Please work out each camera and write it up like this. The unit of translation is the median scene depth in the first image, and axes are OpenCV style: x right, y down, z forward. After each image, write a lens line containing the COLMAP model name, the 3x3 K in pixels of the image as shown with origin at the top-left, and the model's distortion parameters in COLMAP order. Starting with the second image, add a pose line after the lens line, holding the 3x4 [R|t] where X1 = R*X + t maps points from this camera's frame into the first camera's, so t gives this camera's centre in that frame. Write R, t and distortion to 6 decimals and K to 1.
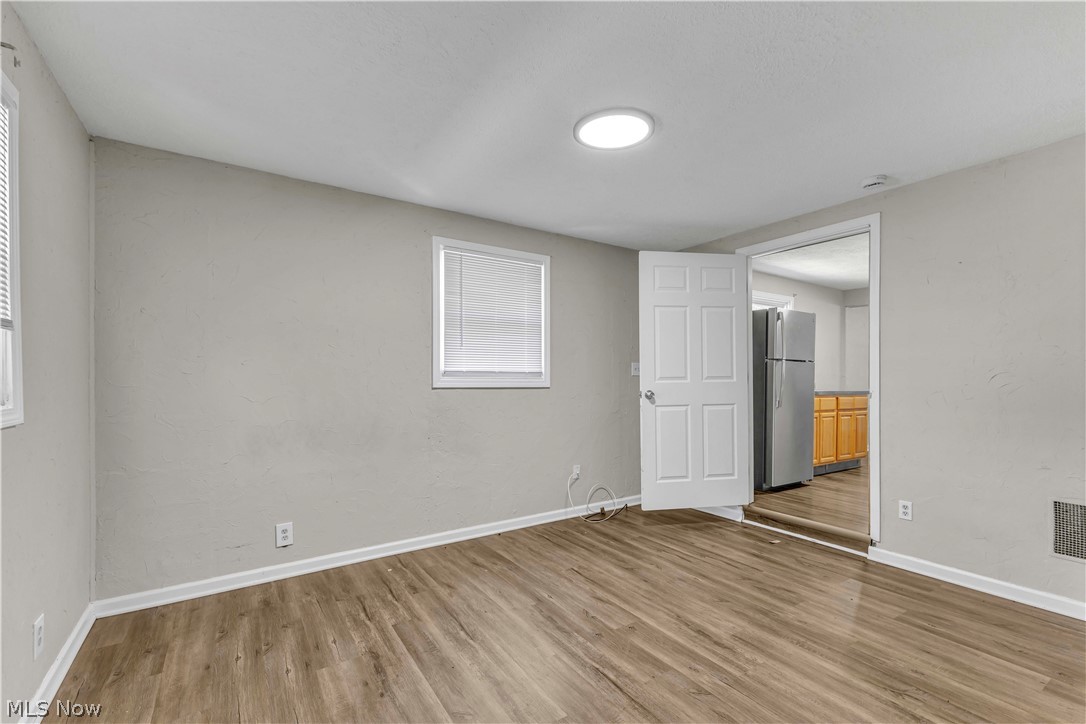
lens RADIAL K [[477.6, 0, 542.6], [0, 477.6, 372.6], [0, 0, 1]] dist [0.009530, -0.000396]
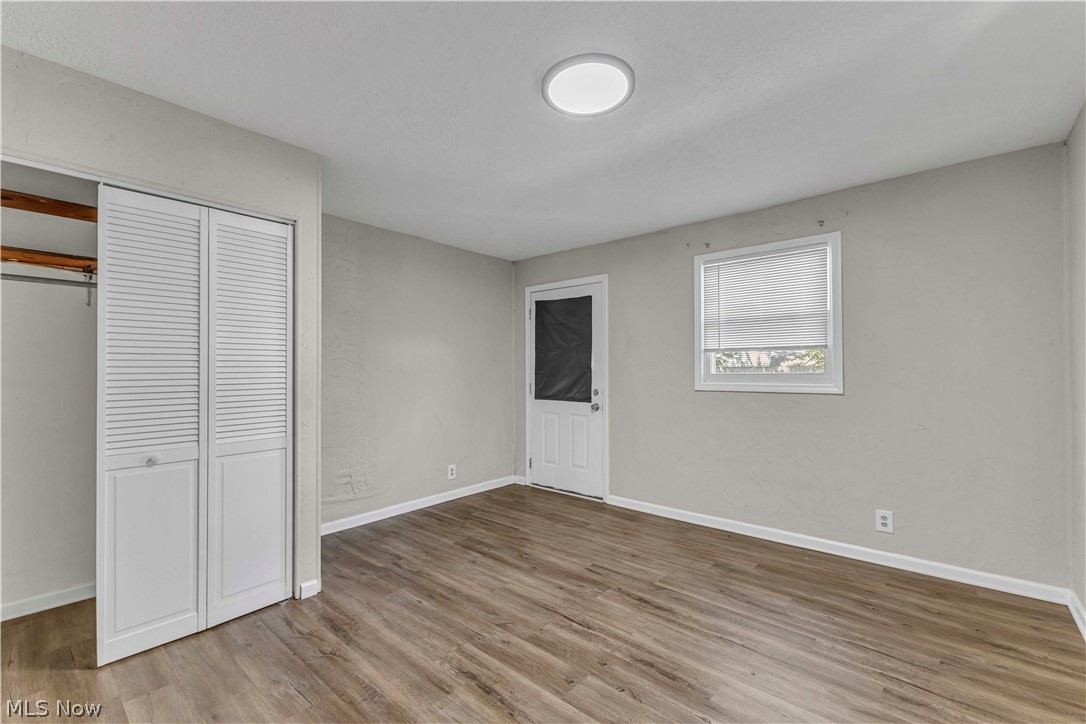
lens RADIAL K [[477.6, 0, 542.6], [0, 477.6, 372.6], [0, 0, 1]] dist [0.009530, -0.000396]
pose [[-0.965064, 0.005159, -0.261965, 0.492921], [0.005455, 0.999985, -0.000403, 0.008814], [0.261959, -0.001818, -0.965077, 1.978687]]
